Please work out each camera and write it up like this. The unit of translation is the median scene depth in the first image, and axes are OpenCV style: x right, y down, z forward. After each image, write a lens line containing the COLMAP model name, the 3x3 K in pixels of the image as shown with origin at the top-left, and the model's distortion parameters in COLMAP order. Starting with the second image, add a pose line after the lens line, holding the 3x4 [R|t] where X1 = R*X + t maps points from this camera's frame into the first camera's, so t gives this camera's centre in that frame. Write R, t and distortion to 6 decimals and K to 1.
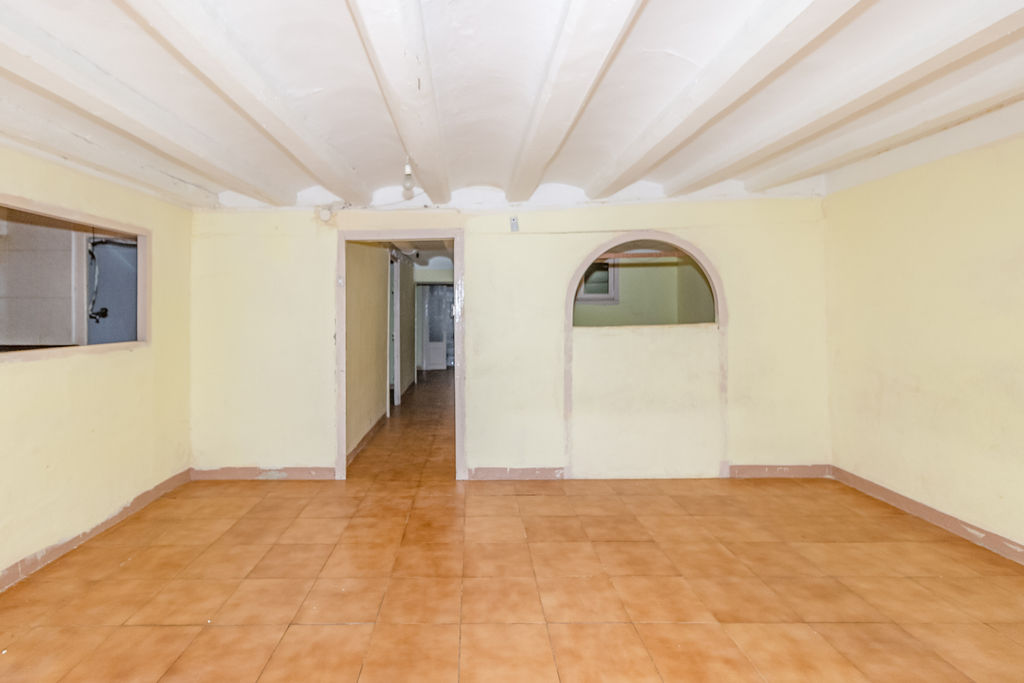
lens RADIAL K [[482.0, 0, 466.1], [0, 482.0, 317.6], [0, 0, 1]] dist [0.005053, 0.000683]
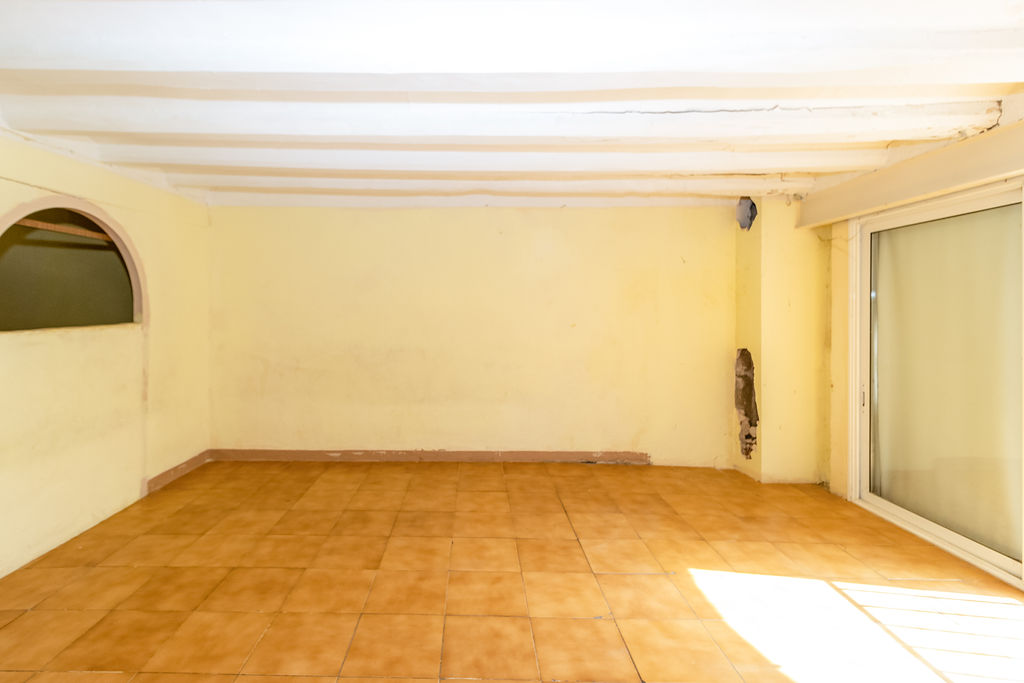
lens RADIAL K [[482.0, 0, 470.6], [0, 482.0, 316.5], [0, 0, 1]] dist [0.005053, 0.000683]
pose [[0.018628, -0.001071, 0.999826, -0.485503], [0.003254, 0.999994, 0.001011, 0.000970], [-0.999821, 0.003234, 0.018632, 0.537471]]
